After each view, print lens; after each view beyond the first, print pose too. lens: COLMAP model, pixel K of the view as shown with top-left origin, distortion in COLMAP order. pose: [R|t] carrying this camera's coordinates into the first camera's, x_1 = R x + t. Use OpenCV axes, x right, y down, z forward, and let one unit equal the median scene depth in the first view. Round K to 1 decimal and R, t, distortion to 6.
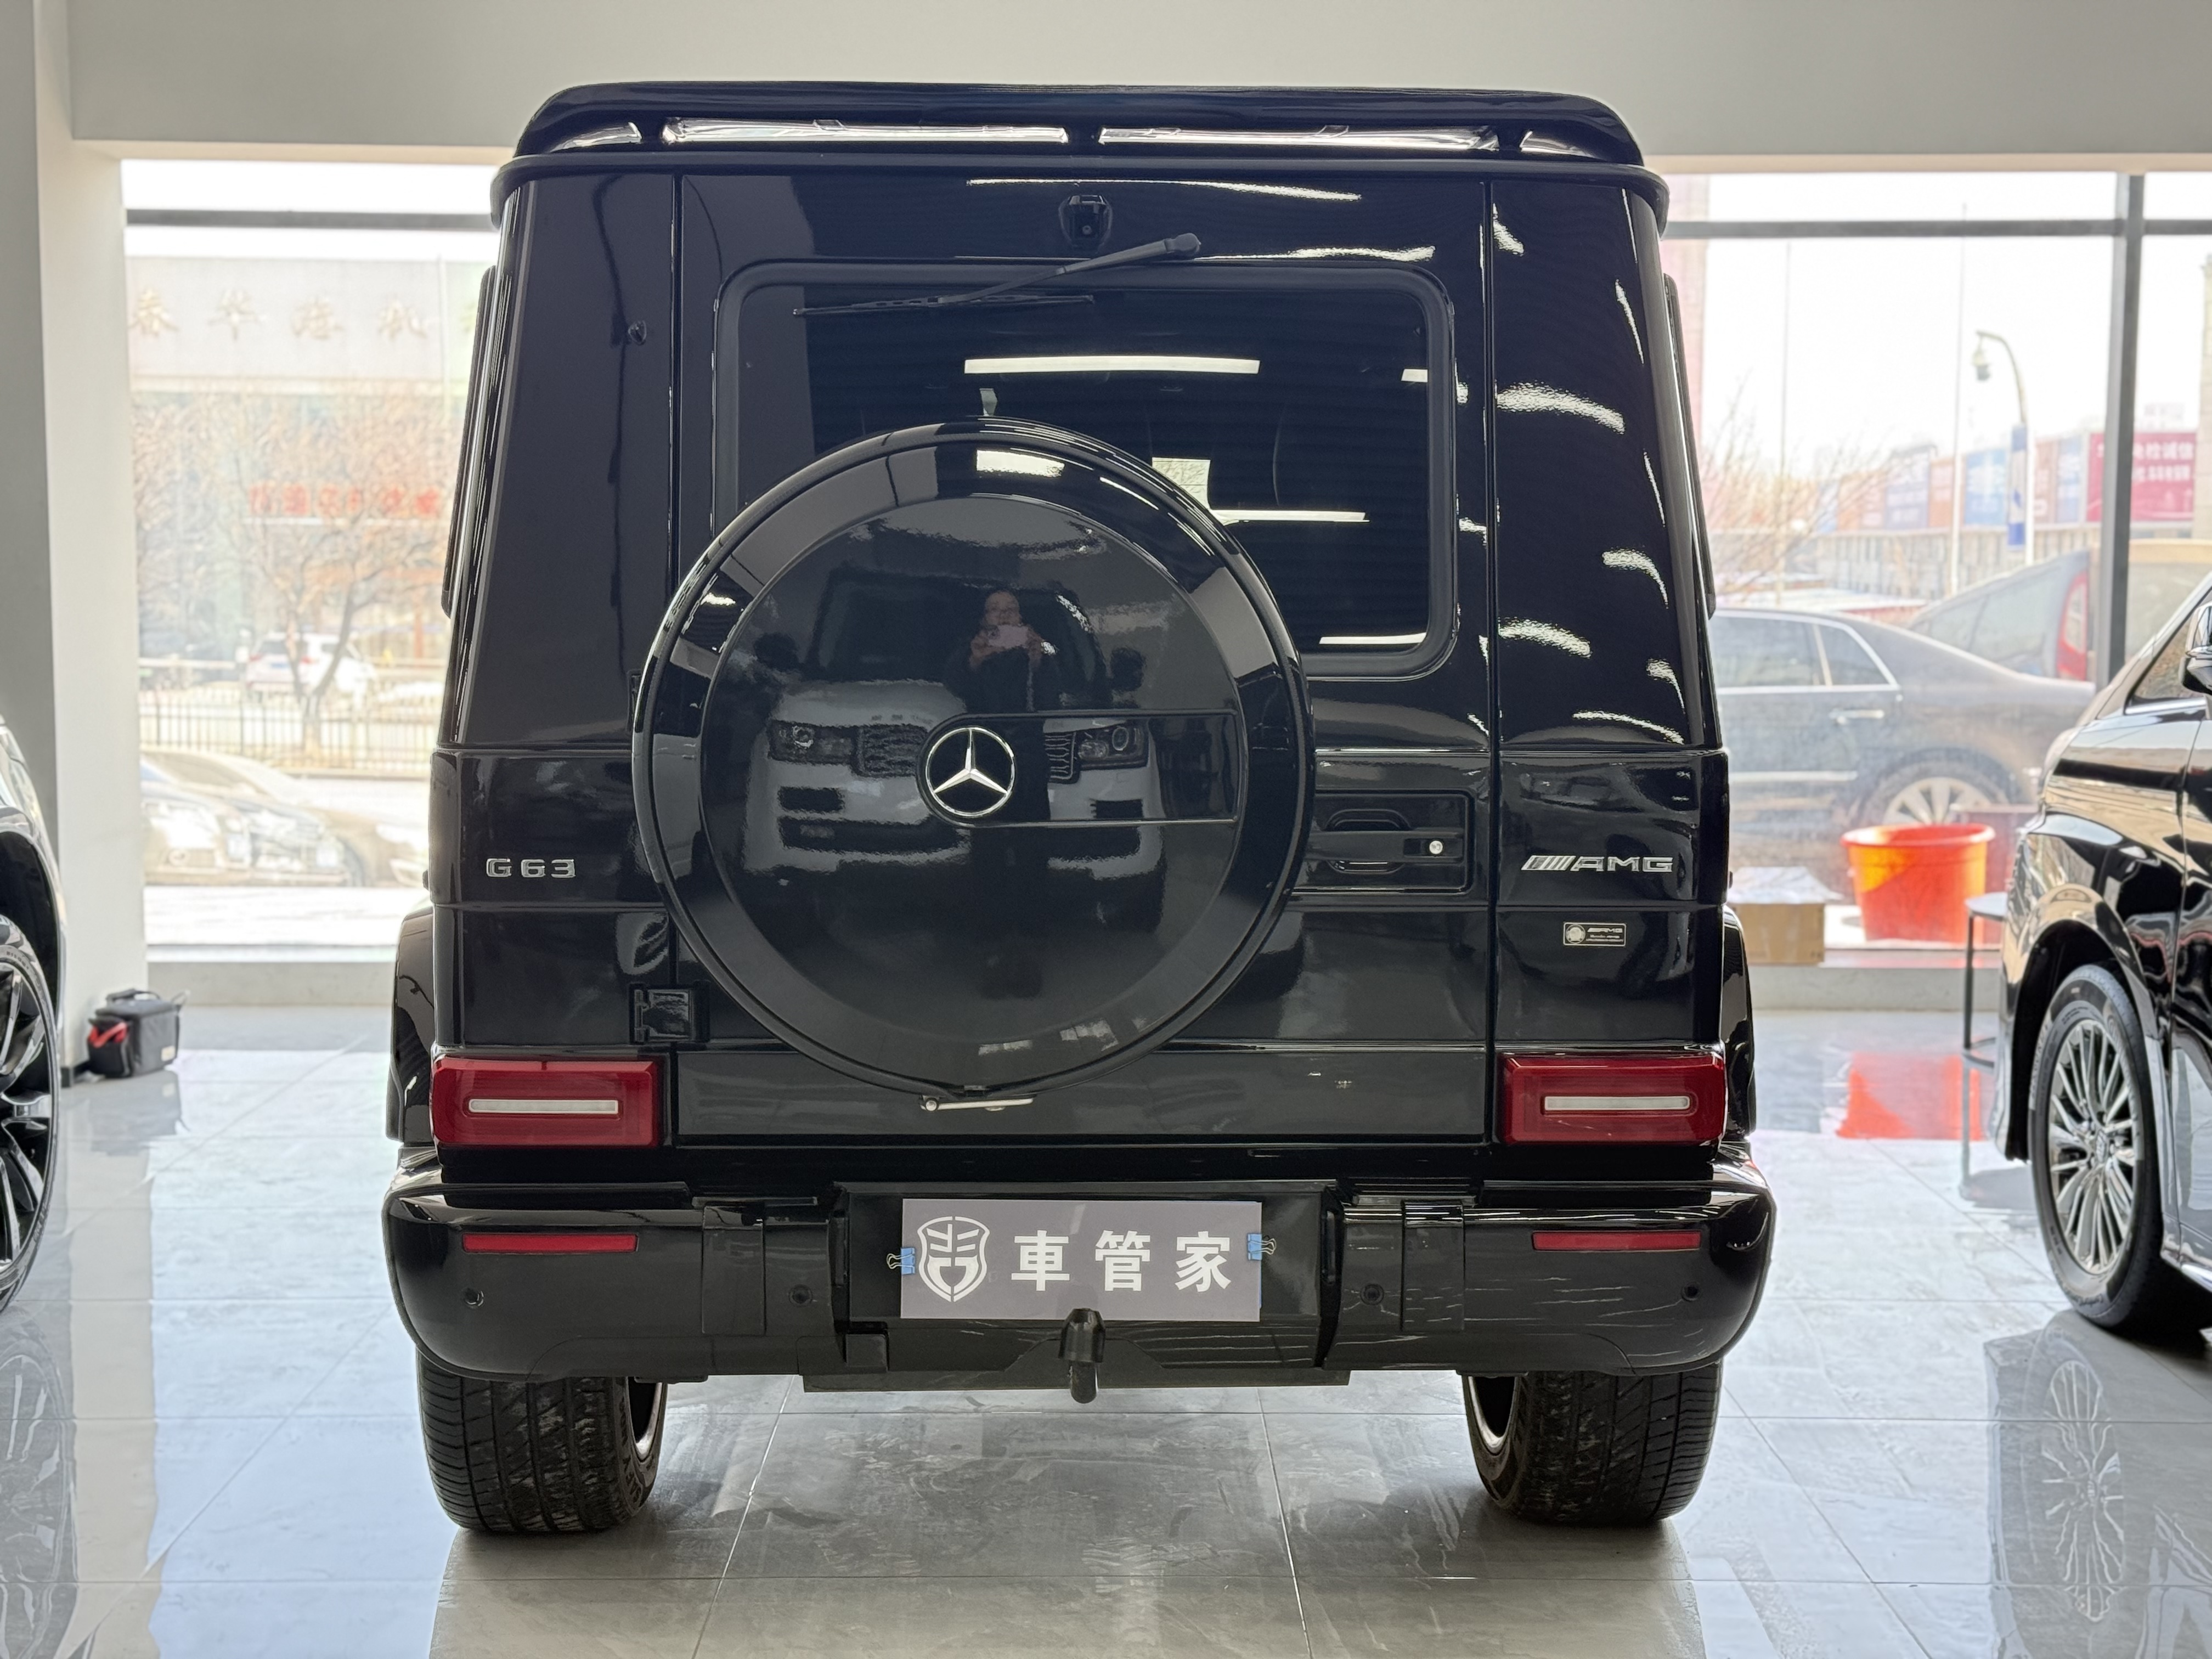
lens RADIAL K [[3094.4, 0, 1106.0], [0, 3094.4, 829.5], [0, 0, 1]] dist [0.190674, -0.343340]
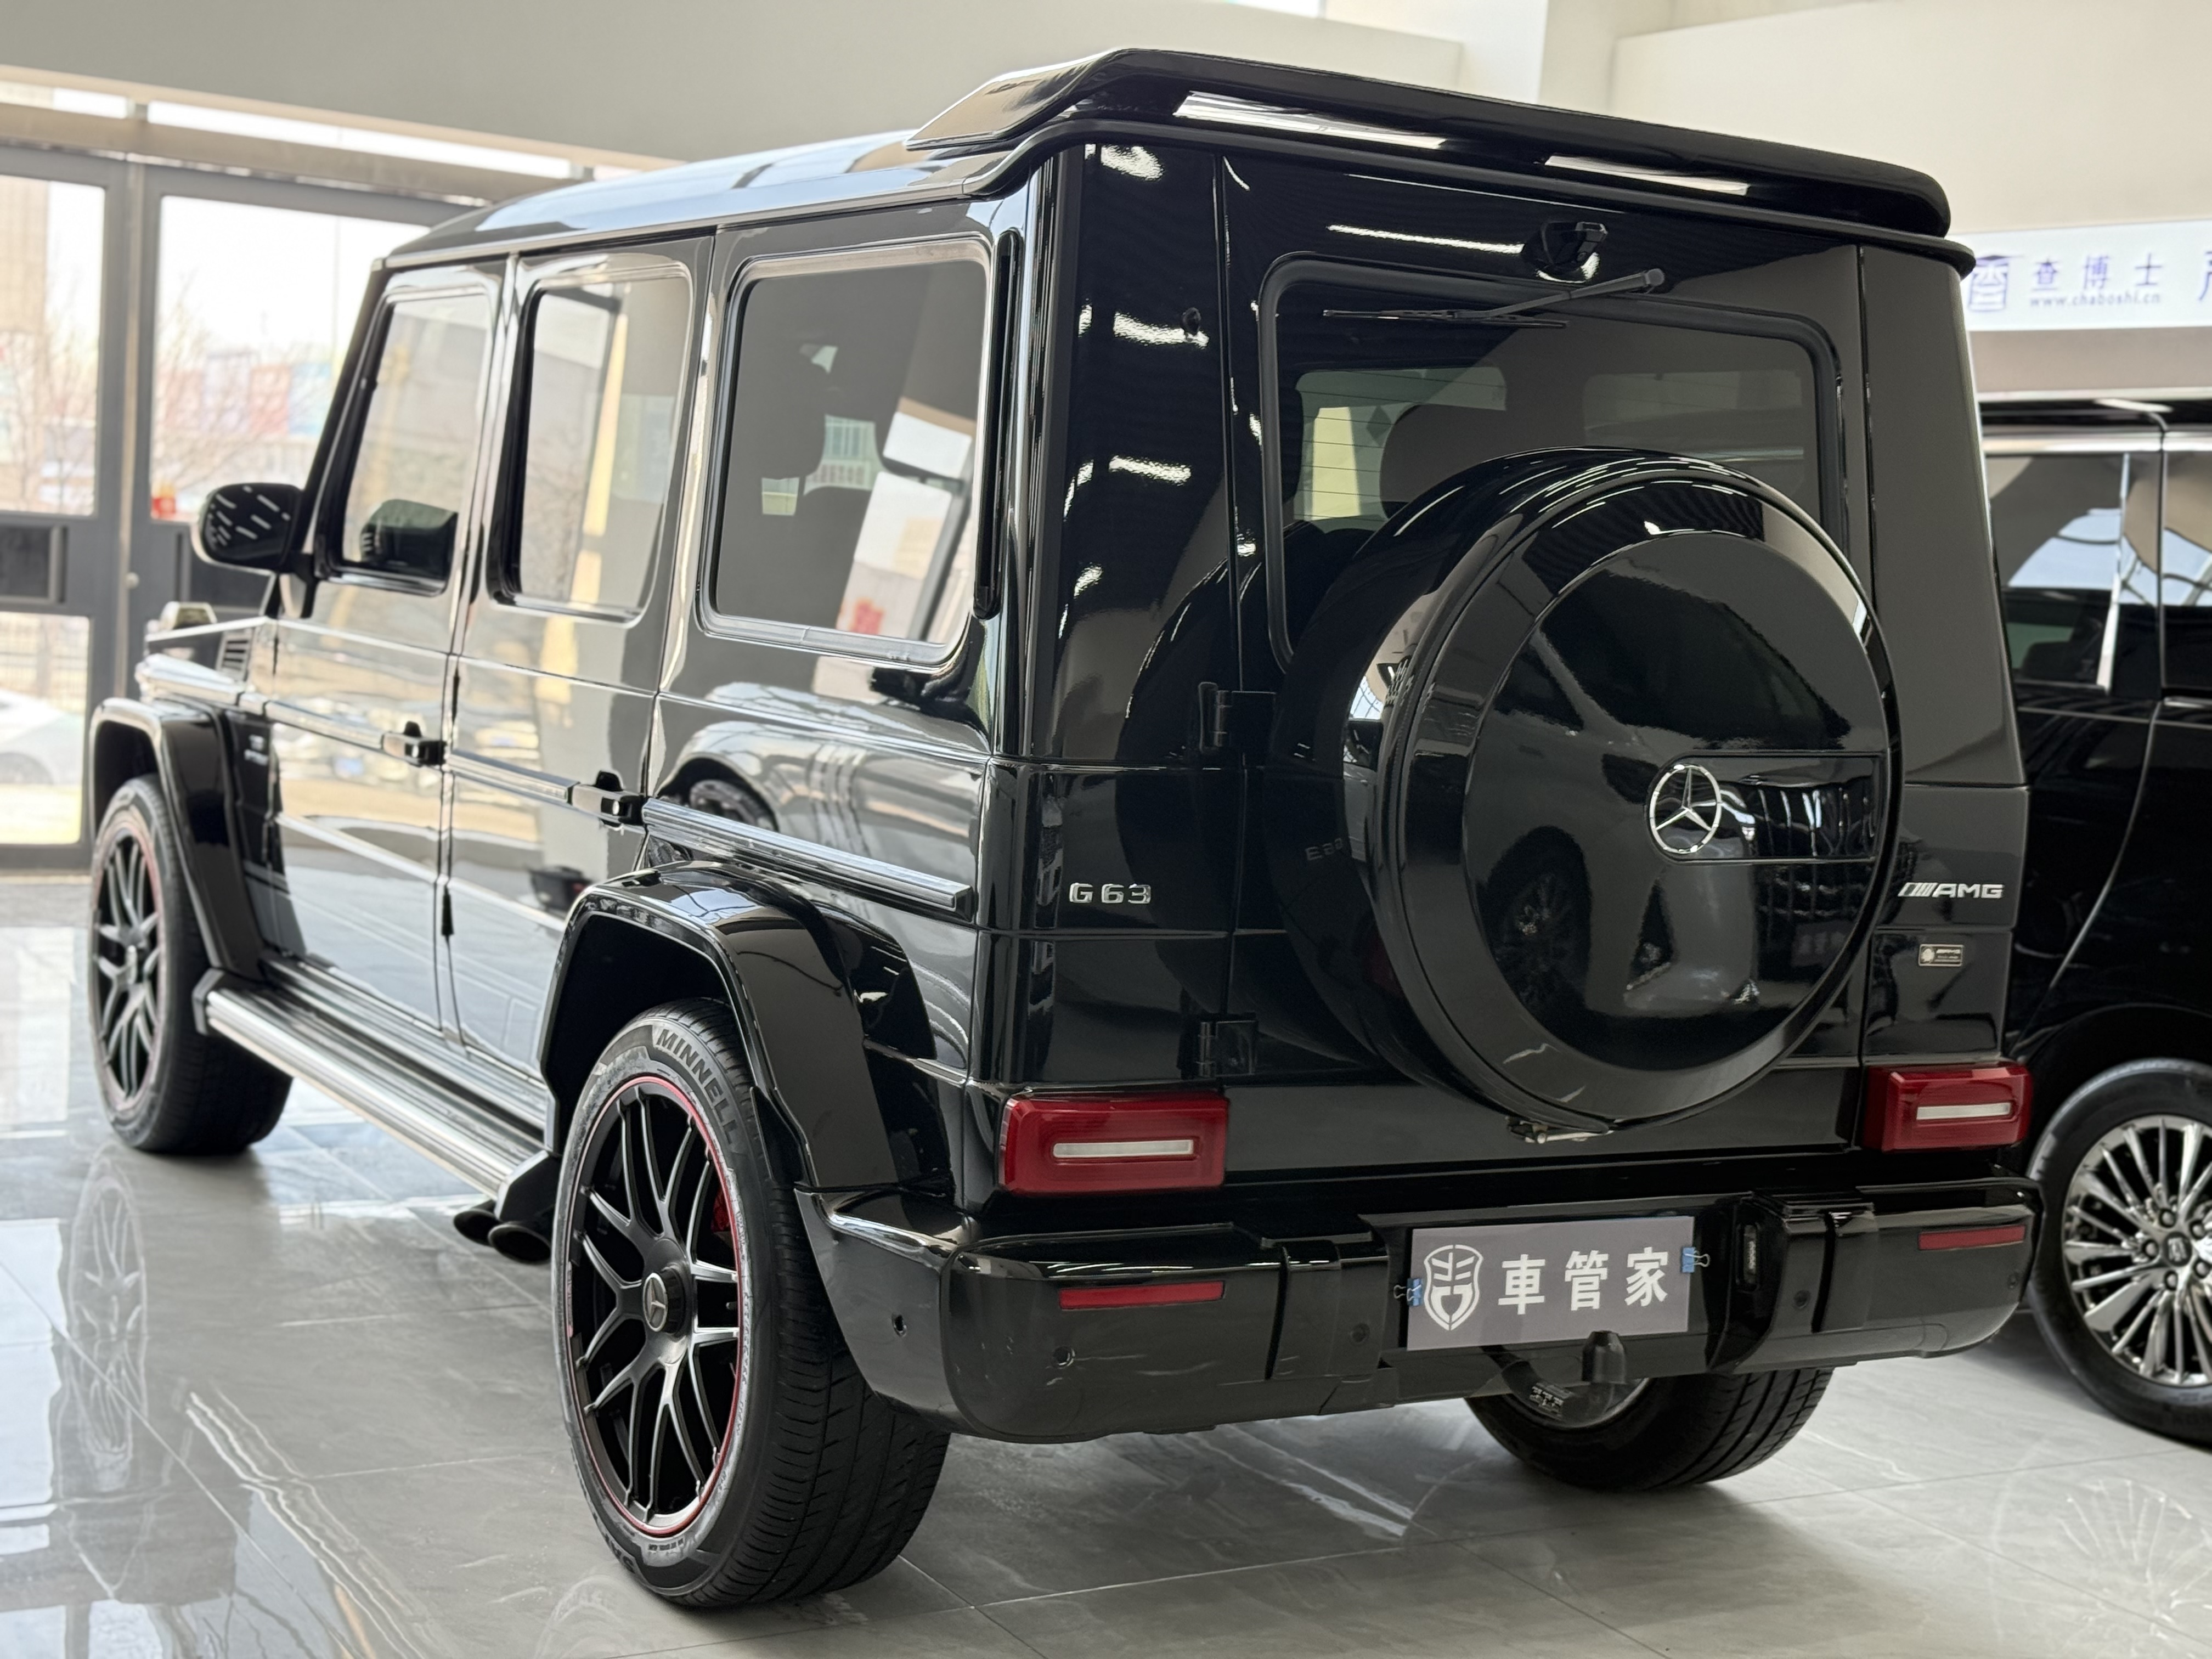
lens RADIAL K [[2992.4, 0, 1106.0], [0, 2992.4, 829.5], [0, 0, 1]] dist [0.175537, -0.031651]
pose [[0.882413, 0.011647, 0.470331, -0.598523], [-0.025305, 0.999421, 0.022727, -0.026694], [-0.469794, -0.031956, 0.882197, 0.208753]]
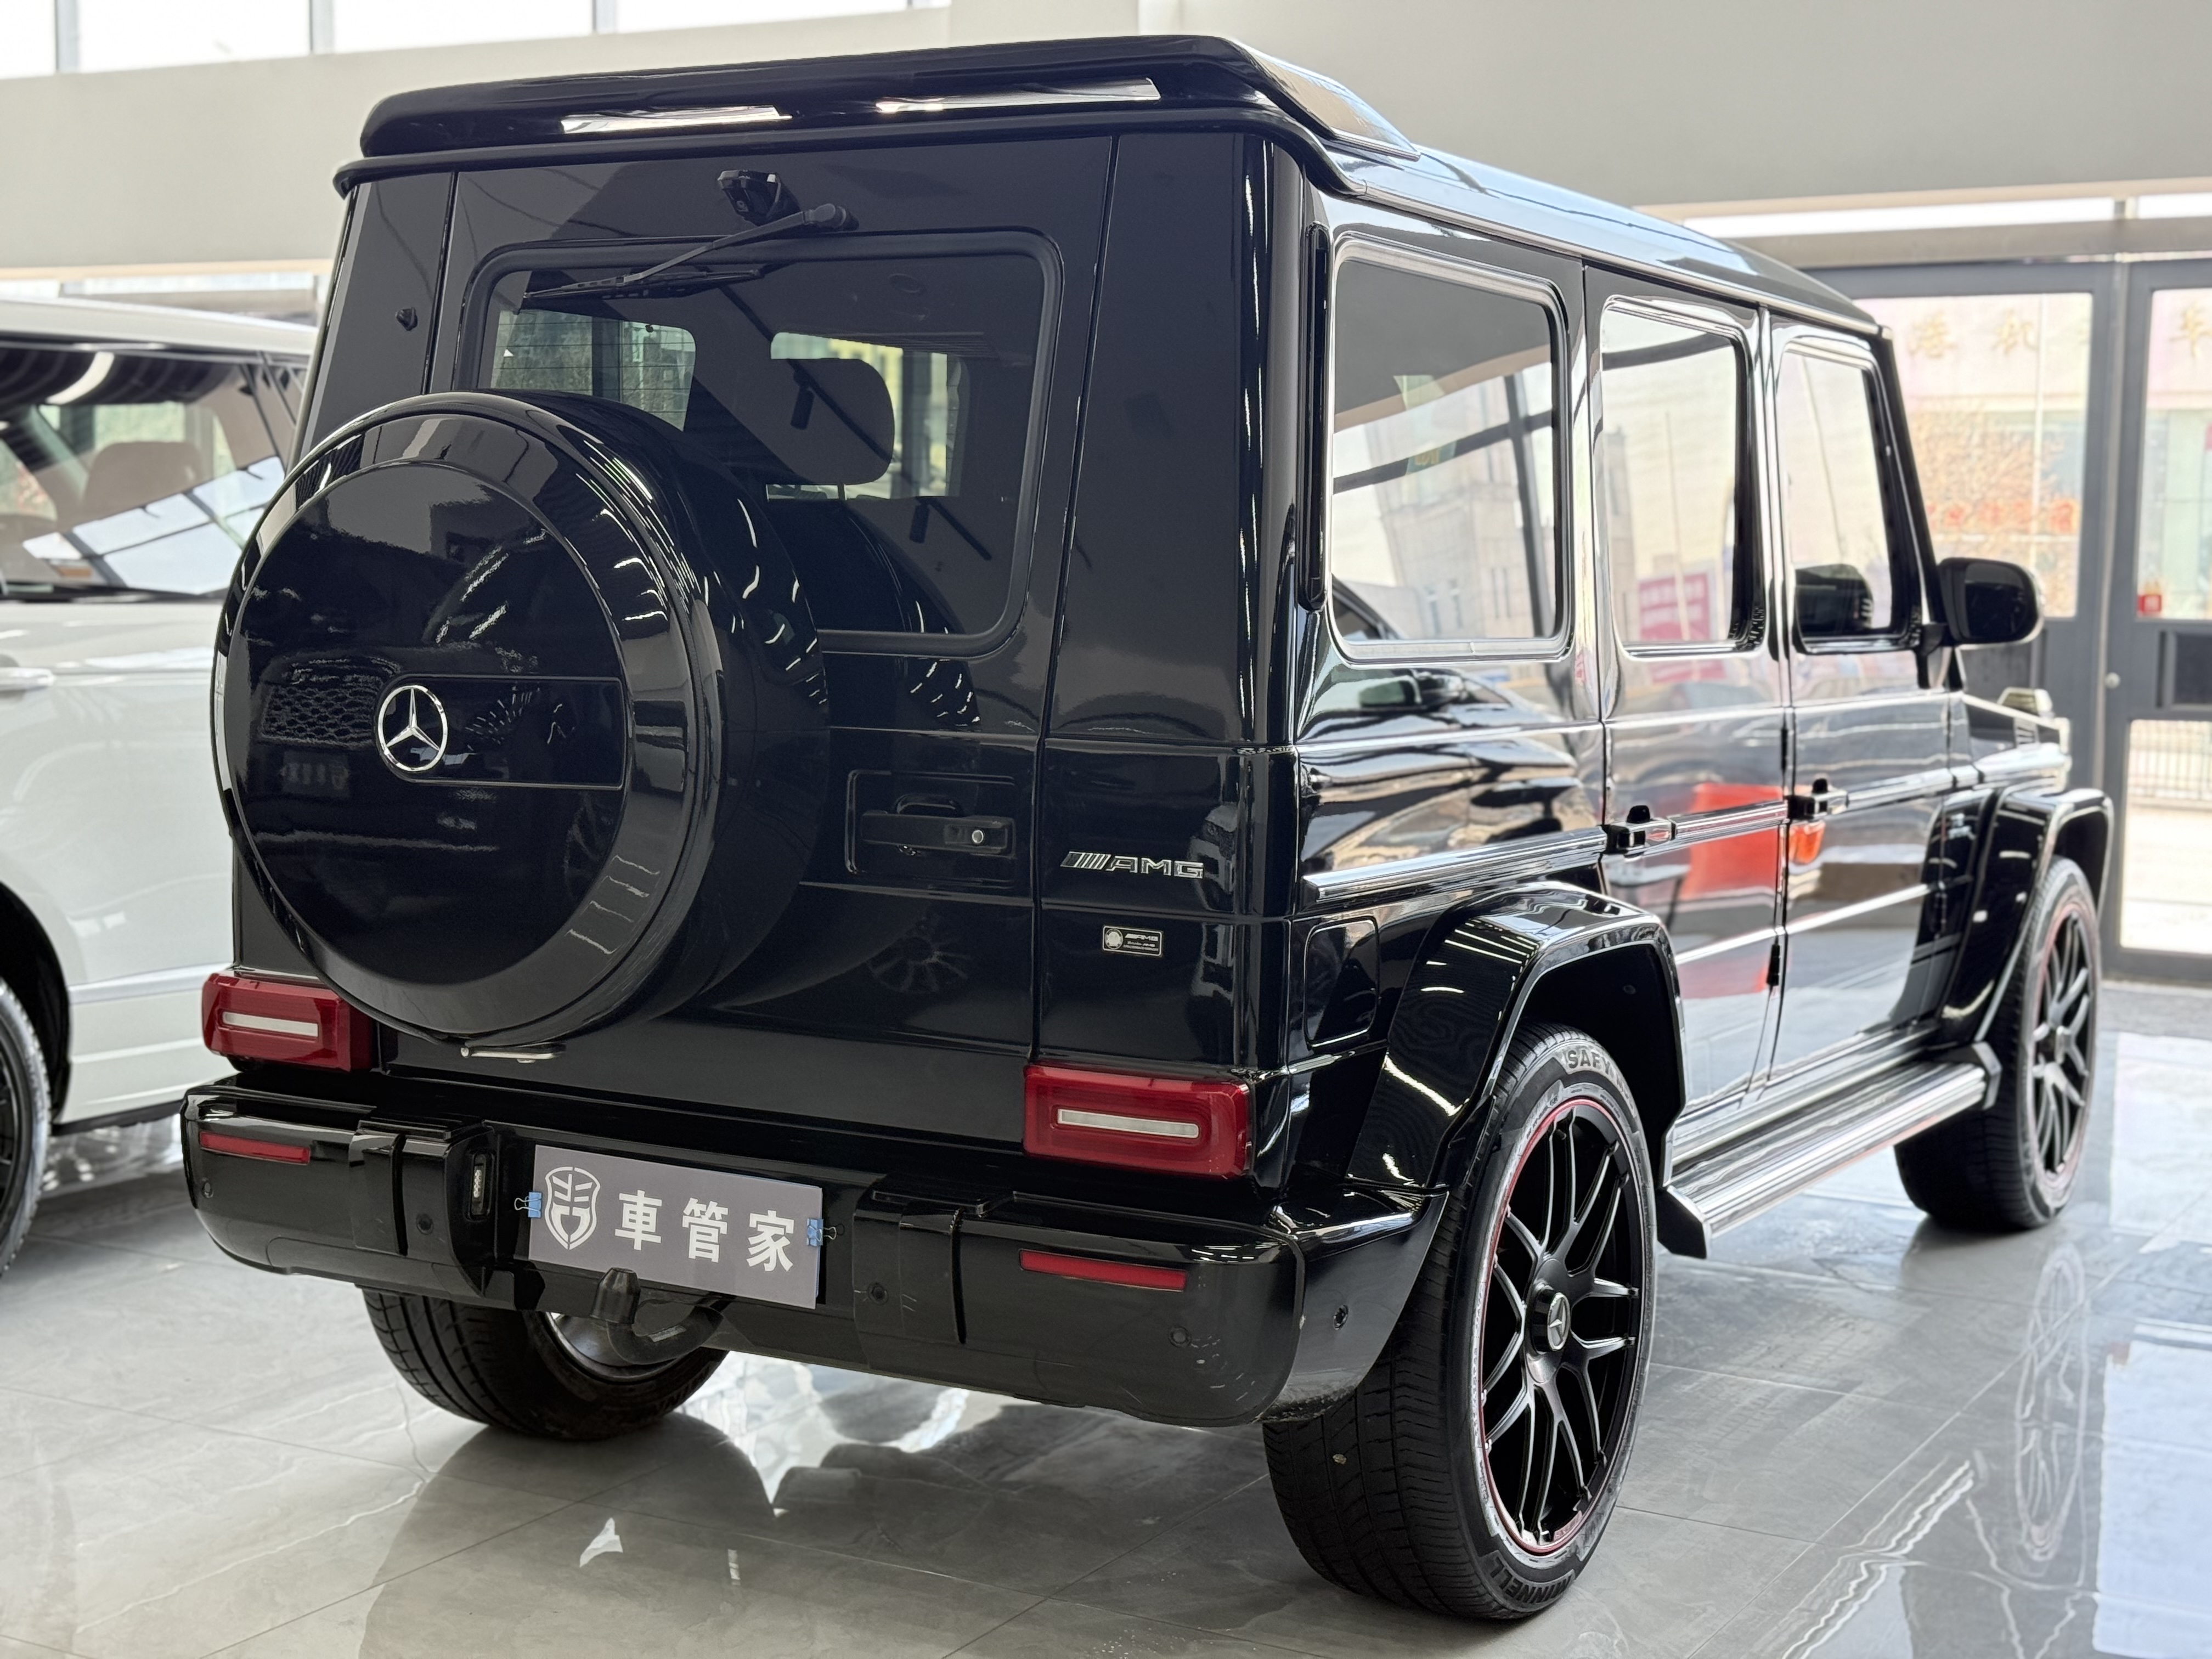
lens RADIAL K [[3094.4, 0, 1106.0], [0, 3094.4, 829.5], [0, 0, 1]] dist [0.190674, -0.343340]
pose [[0.844252, 0.055506, -0.533064, 0.644516], [-0.059761, 0.998170, 0.009287, -0.007570], [0.532604, 0.024016, 0.846024, 0.214466]]
